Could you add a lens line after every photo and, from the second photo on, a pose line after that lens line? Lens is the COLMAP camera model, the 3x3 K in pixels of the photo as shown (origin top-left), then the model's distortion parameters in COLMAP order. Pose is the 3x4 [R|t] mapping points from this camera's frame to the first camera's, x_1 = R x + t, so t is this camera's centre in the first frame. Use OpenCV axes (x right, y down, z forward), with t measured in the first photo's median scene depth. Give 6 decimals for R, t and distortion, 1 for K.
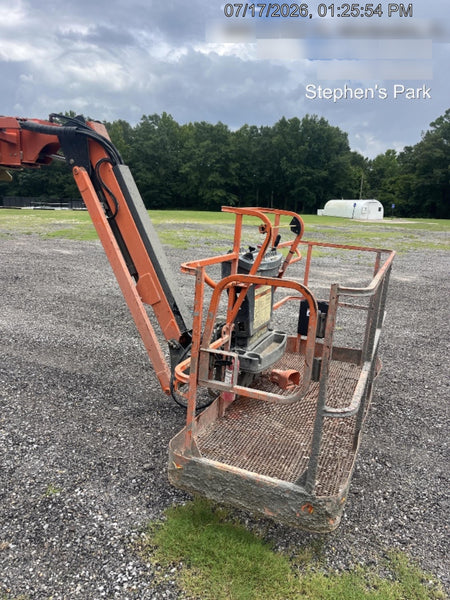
lens RADIAL K [[453.9, 0, 224.6], [0, 453.9, 308.6], [0, 0, 1]] dist [0.065459, -0.085787]
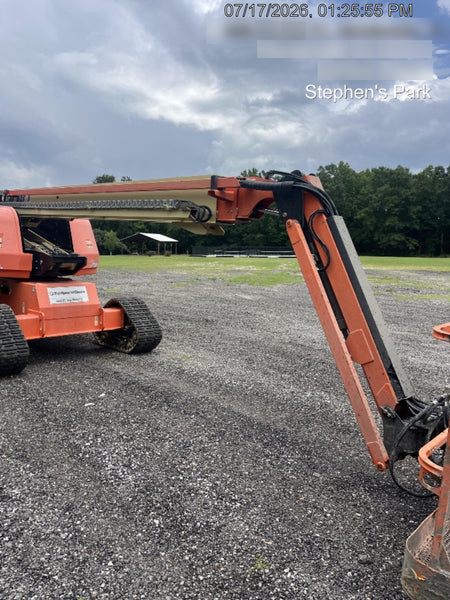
lens RADIAL K [[452.2, 0, 216.4], [0, 452.2, 302.3], [0, 0, 1]] dist [0.068902, -0.097911]
pose [[0.927440, 0.029004, -0.372846, -0.087828], [-0.070266, 0.992746, -0.097559, -0.019828], [0.367312, 0.116678, 0.922750, 0.040563]]
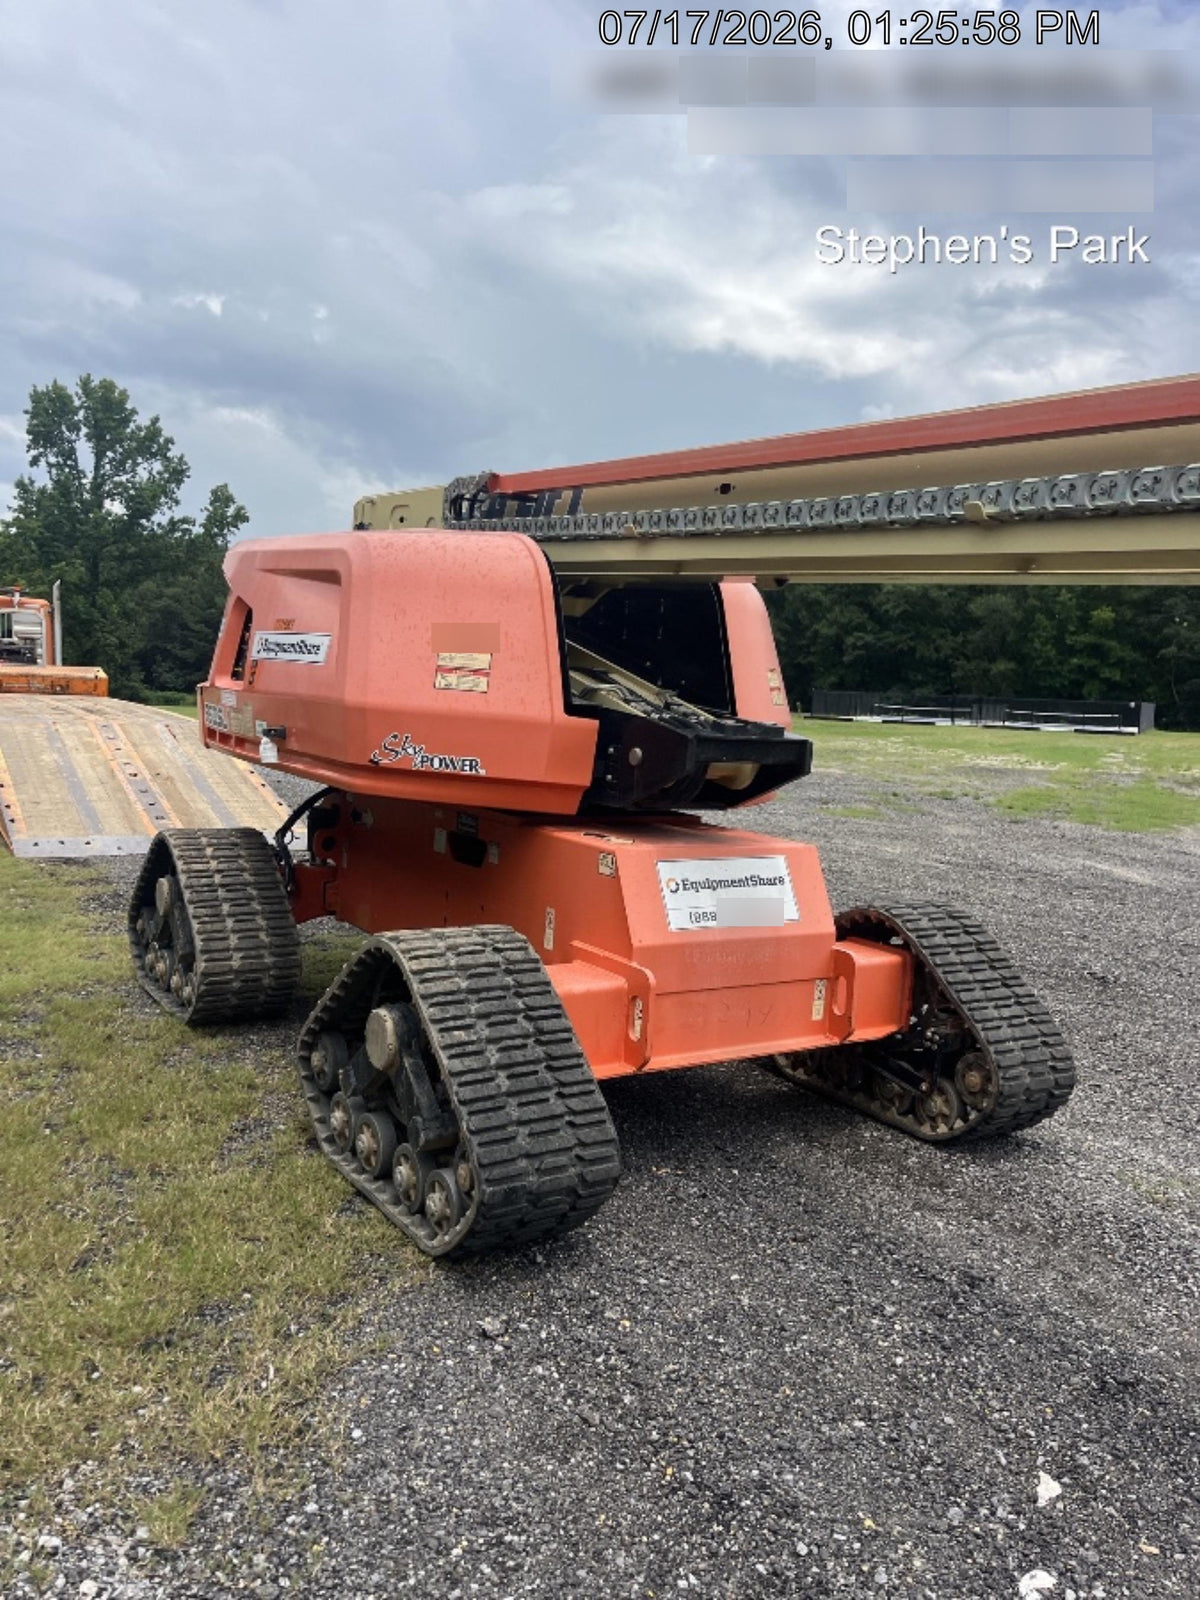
lens RADIAL K [[1210.3, 0, 599.0], [0, 1210.3, 823.1], [0, 0, 1]] dist [0.065459, -0.085787]
pose [[0.829531, 0.077657, -0.553034, -0.708119], [-0.149493, 0.985023, -0.085918, -0.120901], [0.538079, 0.153947, 0.828716, 0.399105]]
